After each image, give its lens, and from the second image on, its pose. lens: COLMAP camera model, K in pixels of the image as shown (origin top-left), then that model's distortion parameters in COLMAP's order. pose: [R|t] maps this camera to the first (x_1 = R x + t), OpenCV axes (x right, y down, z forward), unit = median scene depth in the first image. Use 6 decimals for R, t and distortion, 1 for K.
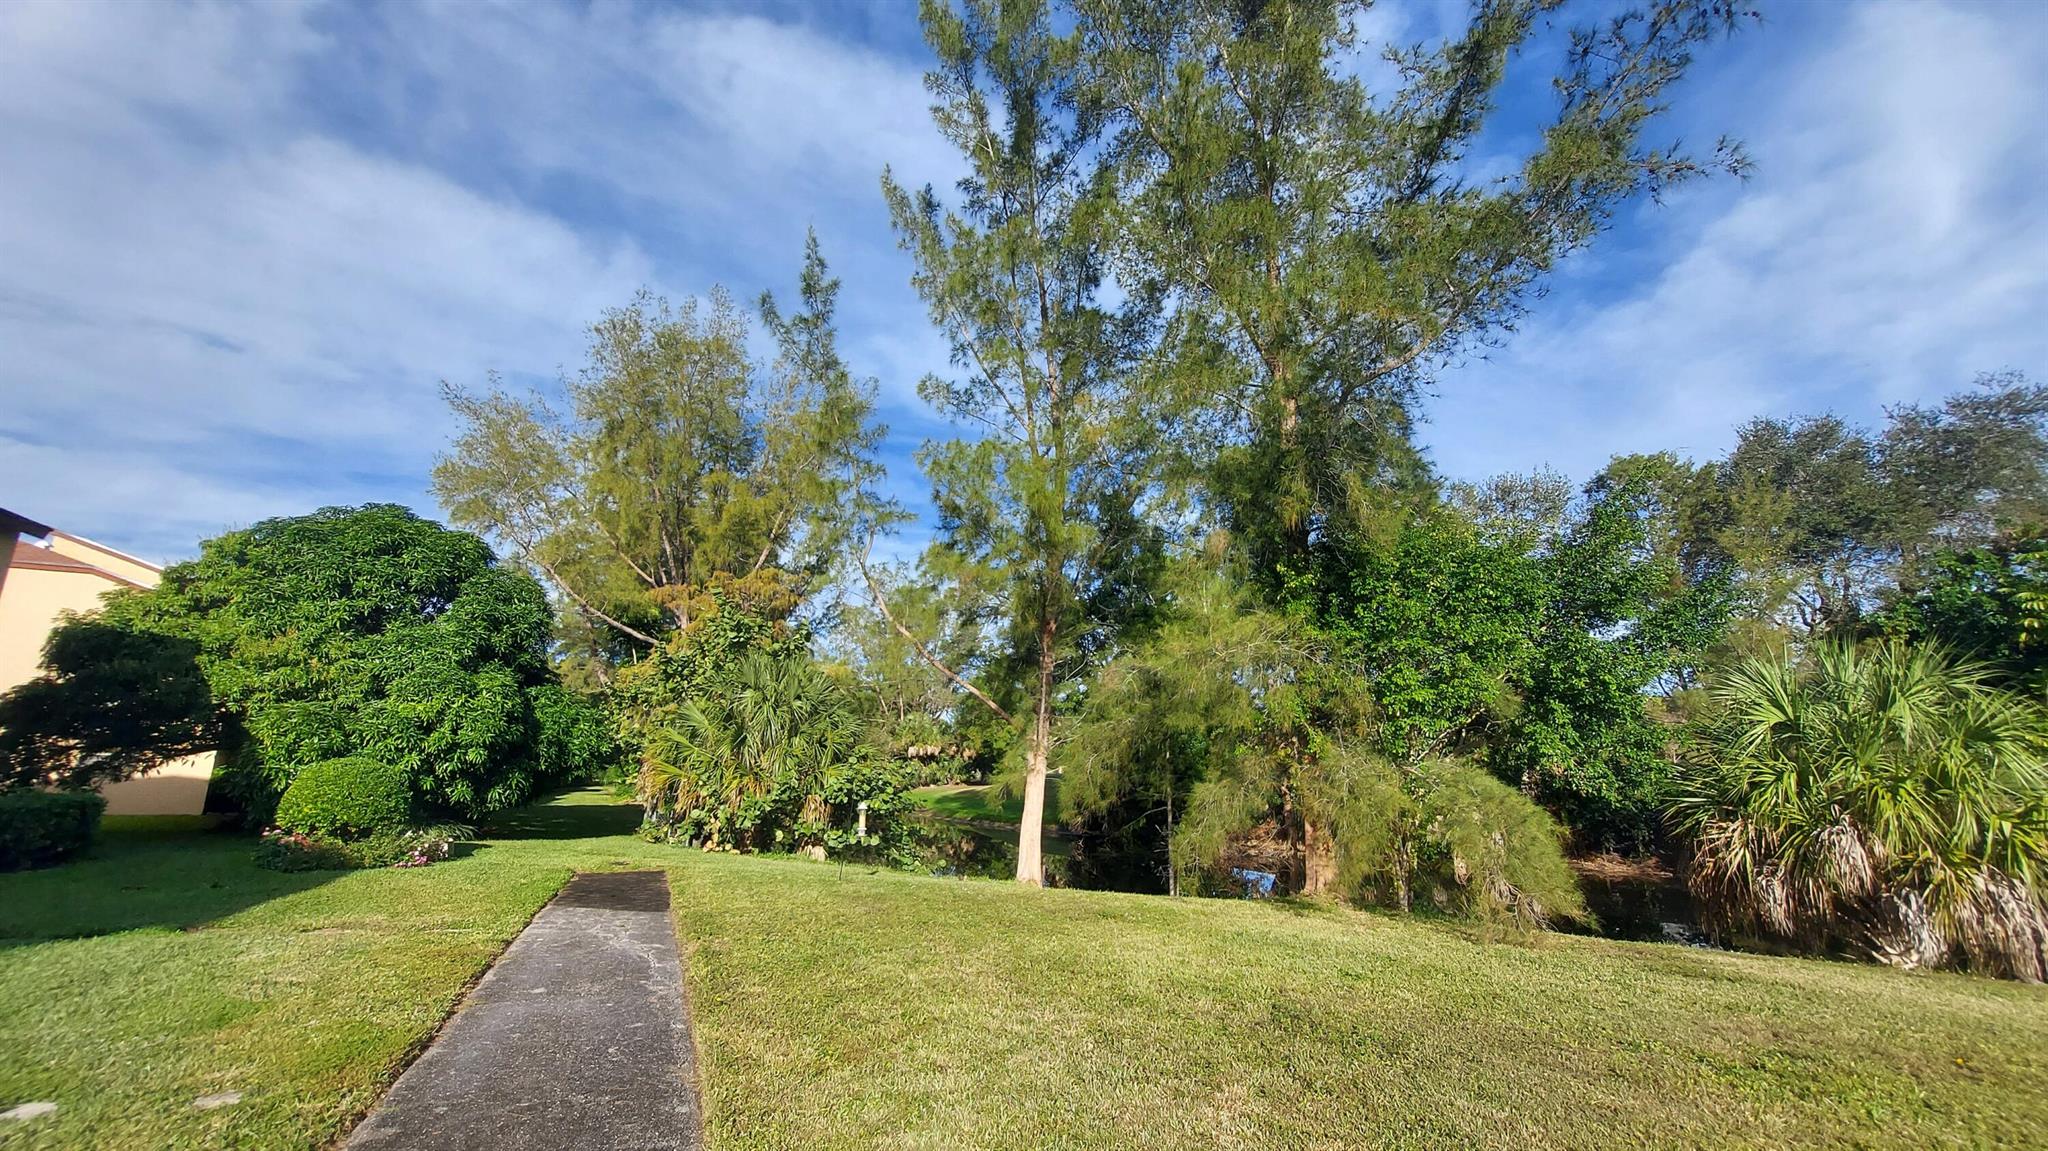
lens RADIAL K [[818.2, 0, 1029.7], [0, 818.2, 566.6], [0, 0, 1]] dist [-0.021295, -0.000159]
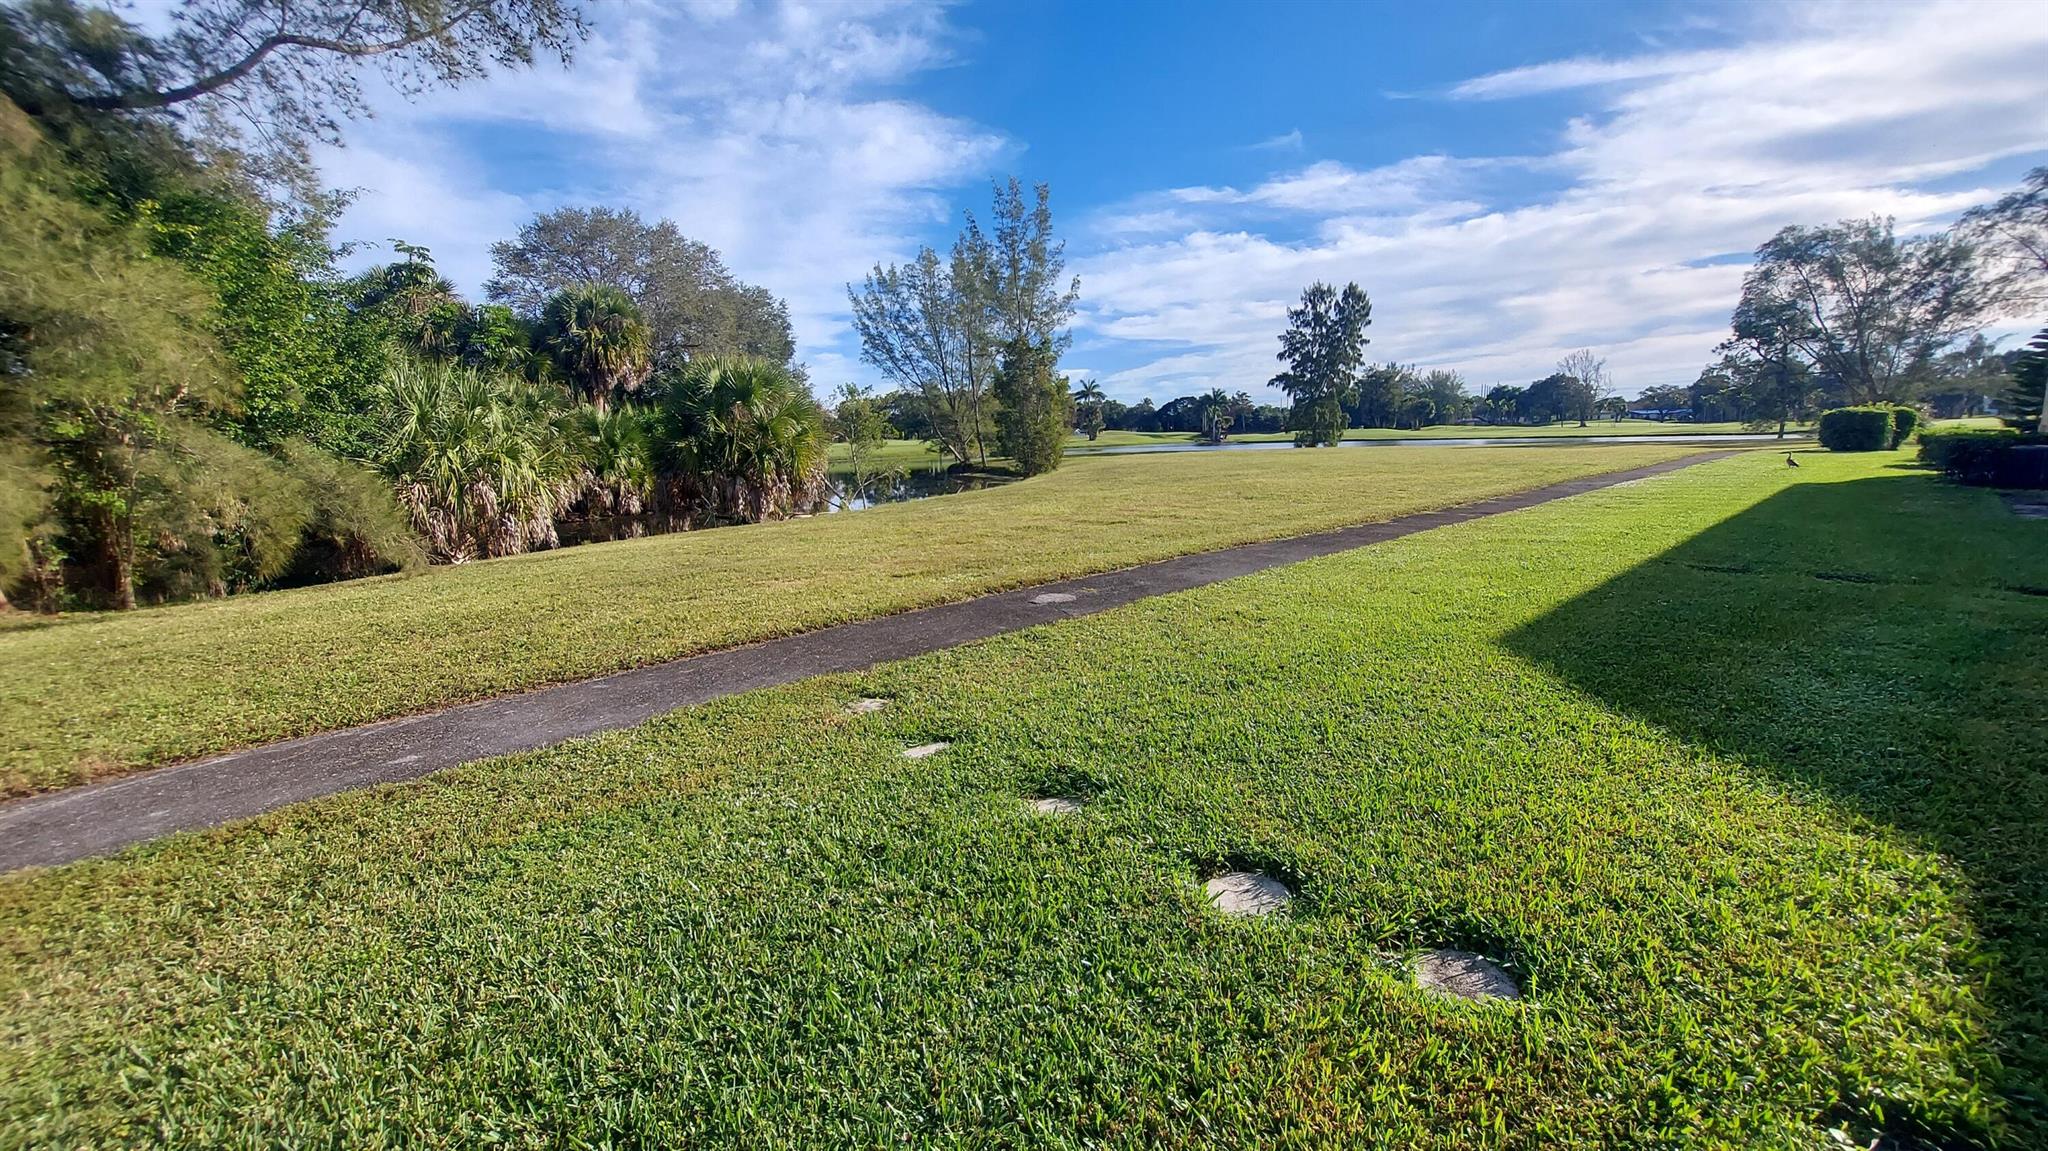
lens RADIAL K [[818.2, 0, 1029.7], [0, 818.2, 566.6], [0, 0, 1]] dist [-0.021295, -0.000159]
pose [[-0.325988, -0.148271, 0.933674, -0.641609], [-0.206510, 0.974941, 0.082722, 0.090808], [-0.922543, -0.165847, -0.348438, 0.358058]]
